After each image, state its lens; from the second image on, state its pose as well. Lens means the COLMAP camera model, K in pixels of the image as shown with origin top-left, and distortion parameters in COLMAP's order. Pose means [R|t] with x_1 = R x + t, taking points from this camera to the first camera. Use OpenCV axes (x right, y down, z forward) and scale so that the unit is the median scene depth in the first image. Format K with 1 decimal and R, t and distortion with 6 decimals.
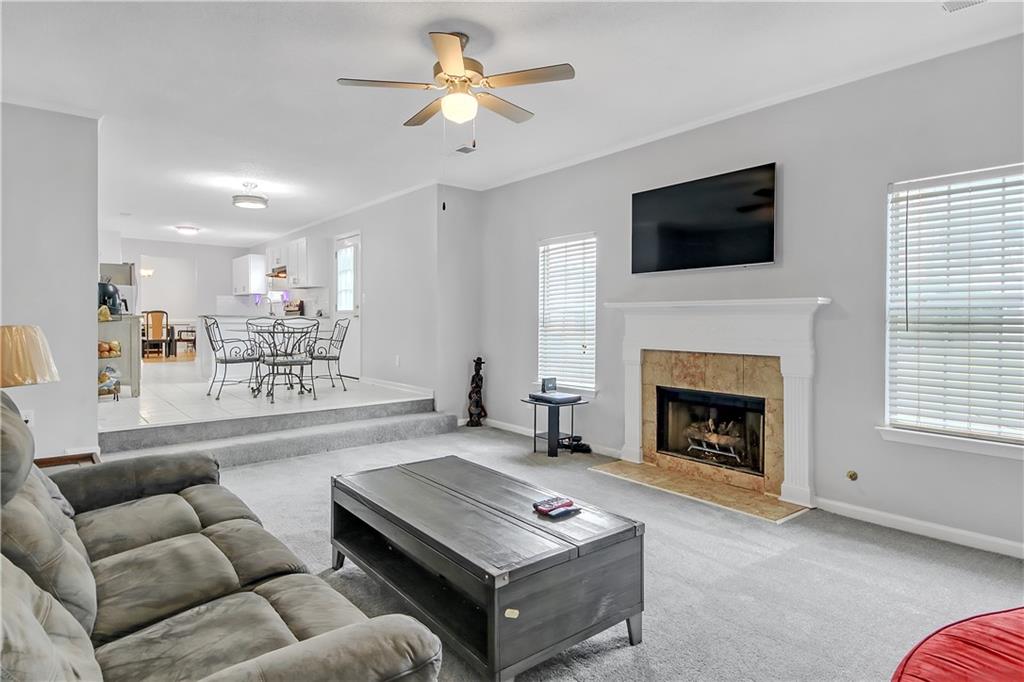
lens RADIAL K [[558.9, 0, 516.9], [0, 558.9, 331.0], [0, 0, 1]] dist [0.005914, 0.000318]
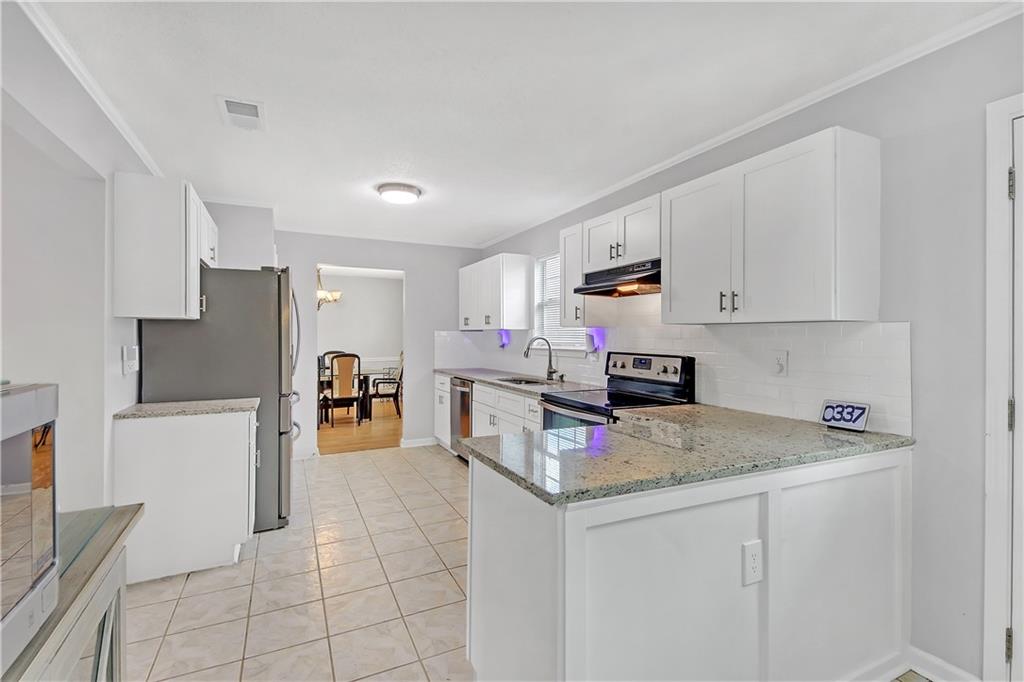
lens RADIAL K [[463.2, 0, 519.4], [0, 463.2, 335.6], [0, 0, 1]] dist [0.027038, -0.016242]
pose [[0.973656, -0.005356, -0.227959, -0.317103], [0.001760, 0.999871, -0.015973, -0.047423], [0.228015, 0.015151, 0.973540, 0.512045]]
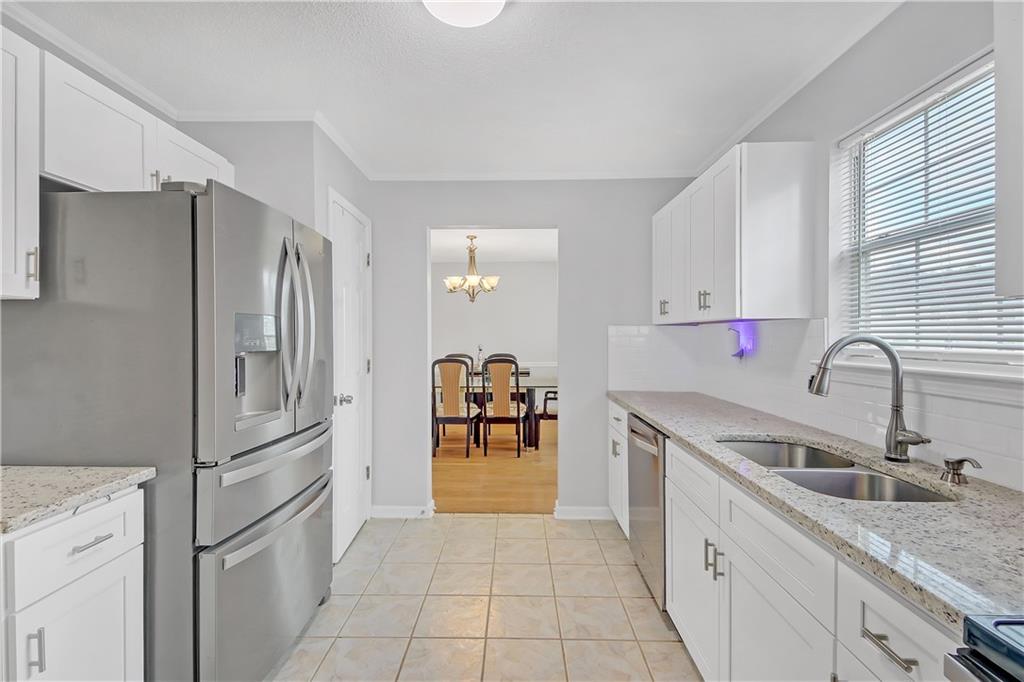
lens RADIAL K [[463.2, 0, 508.3], [0, 463.2, 334.8], [0, 0, 1]] dist [0.027038, -0.016242]
pose [[0.752169, -0.006076, -0.658942, -0.368412], [-0.005270, 0.999870, -0.015234, -0.049807], [0.658949, 0.014931, 0.752039, 0.694054]]
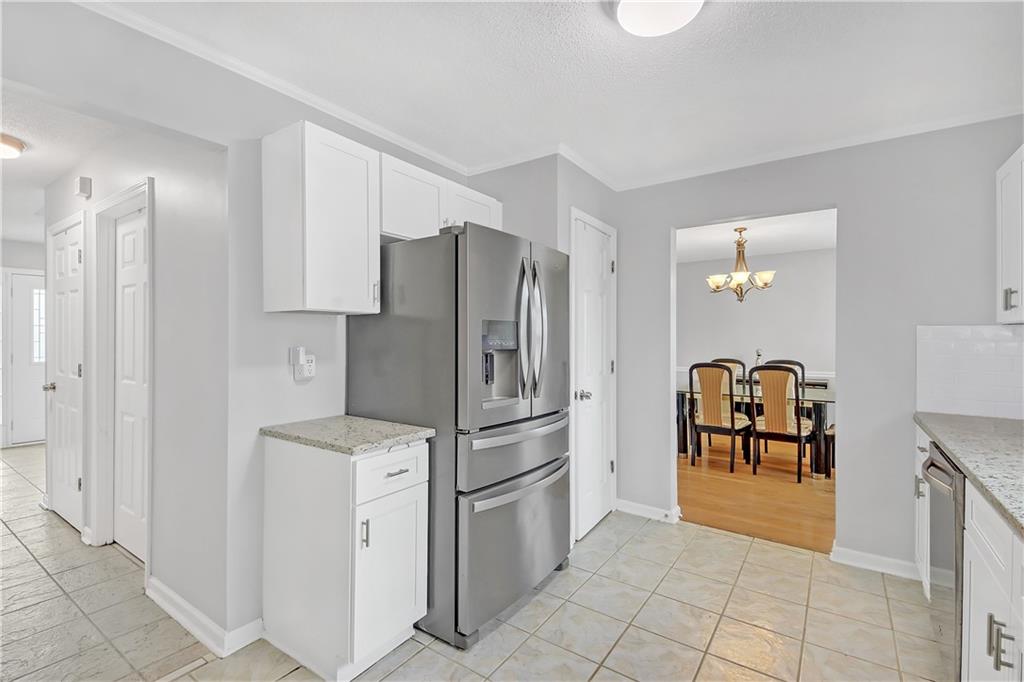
lens RADIAL K [[463.2, 0, 501.0], [0, 463.2, 338.2], [0, 0, 1]] dist [0.027038, -0.016242]
pose [[0.240975, -0.004598, -0.970520, -0.346363], [-0.015863, 0.999837, -0.008676, -0.049396], [0.970402, 0.017486, 0.240863, 0.706539]]
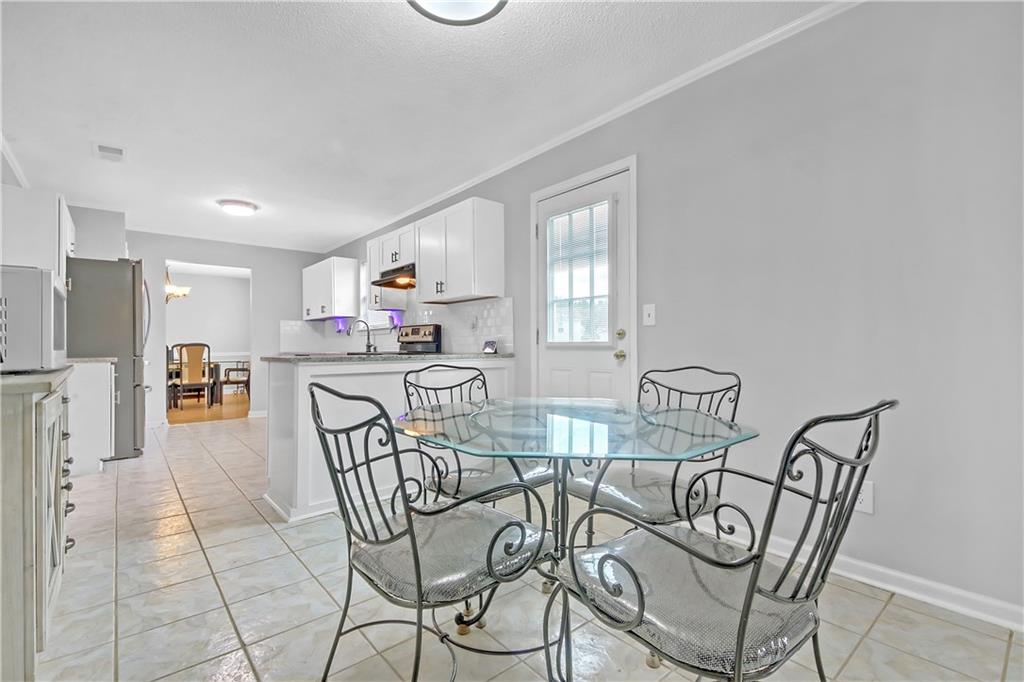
lens RADIAL K [[463.2, 0, 521.0], [0, 463.2, 342.7], [0, 0, 1]] dist [0.027038, -0.016242]
pose [[0.999817, -0.012792, 0.014257, -0.229479], [0.013096, 0.999683, -0.021489, -0.018143], [-0.013977, 0.021672, 0.999667, 0.389533]]
